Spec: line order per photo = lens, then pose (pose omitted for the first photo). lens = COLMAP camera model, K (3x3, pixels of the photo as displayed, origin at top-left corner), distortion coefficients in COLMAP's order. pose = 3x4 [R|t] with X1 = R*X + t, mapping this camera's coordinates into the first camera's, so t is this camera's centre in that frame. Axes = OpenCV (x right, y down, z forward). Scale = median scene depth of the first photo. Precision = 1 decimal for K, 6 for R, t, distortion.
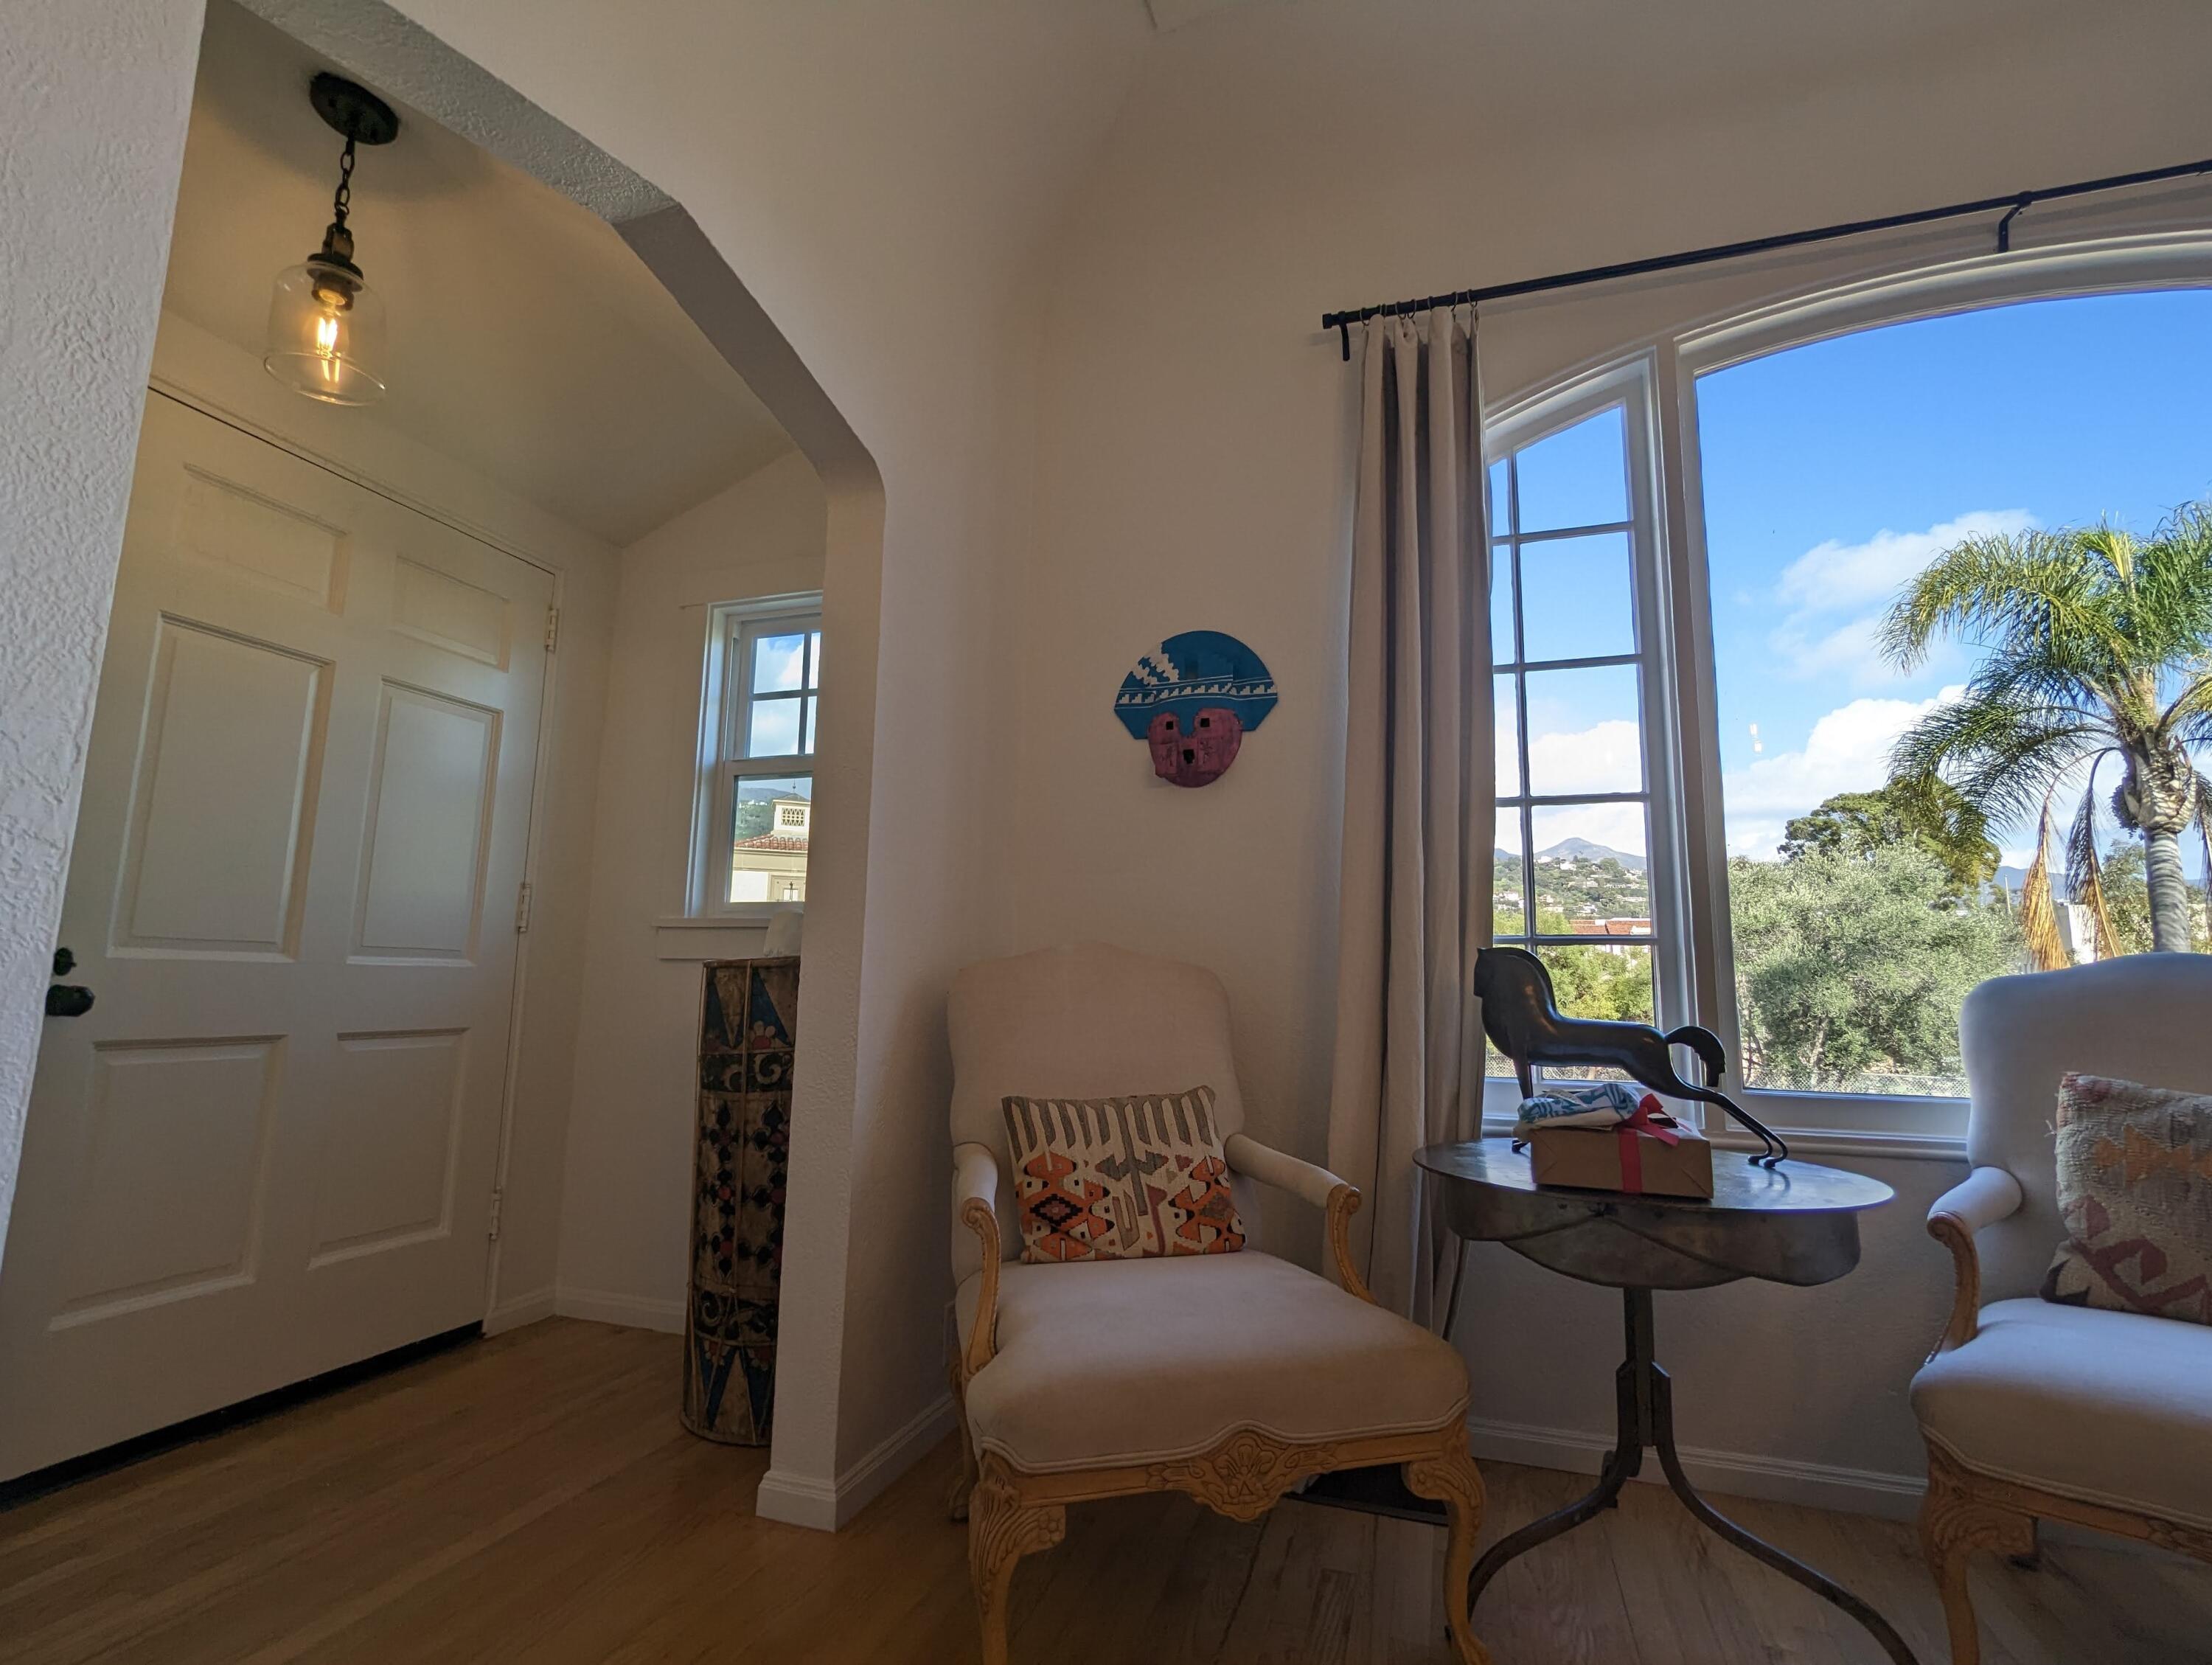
lens RADIAL K [[1064.1, 0, 1115.2], [0, 1064.1, 836.5], [0, 0, 1]] dist [-0.000165, 0.000378]
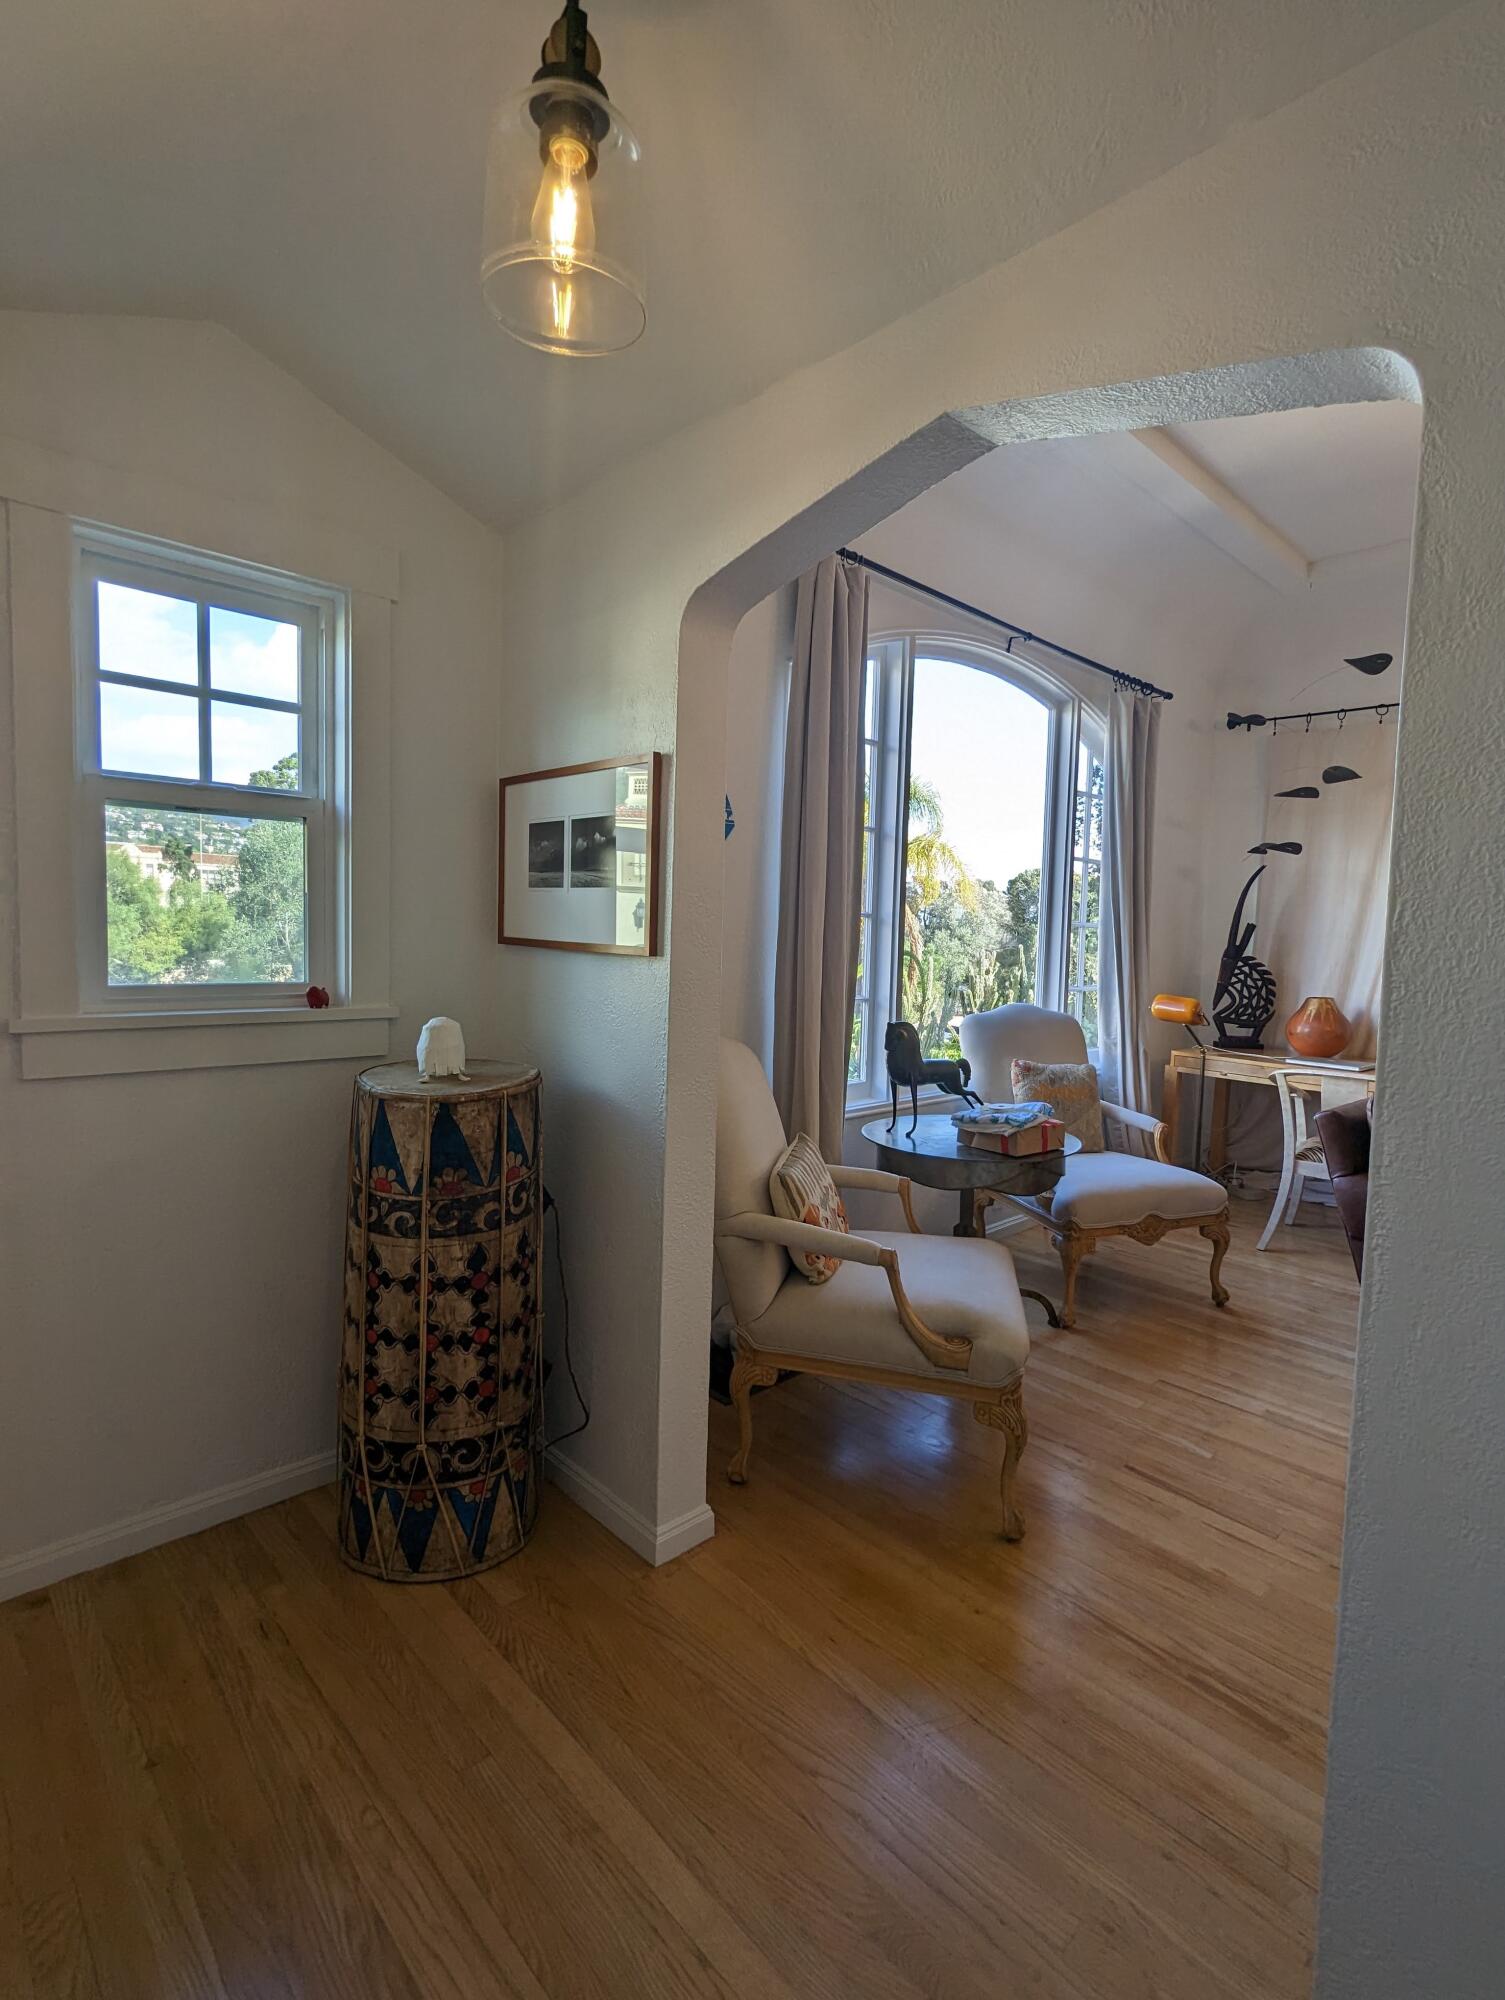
lens RADIAL K [[962.0, 0, 755.7], [0, 962.0, 997.3], [0, 0, 1]] dist [-0.000165, 0.000378]
pose [[0.462231, -0.067344, 0.884199, -0.977867], [-0.145008, 0.977950, 0.150289, -0.116881], [-0.874823, -0.197684, 0.442273, 0.472083]]
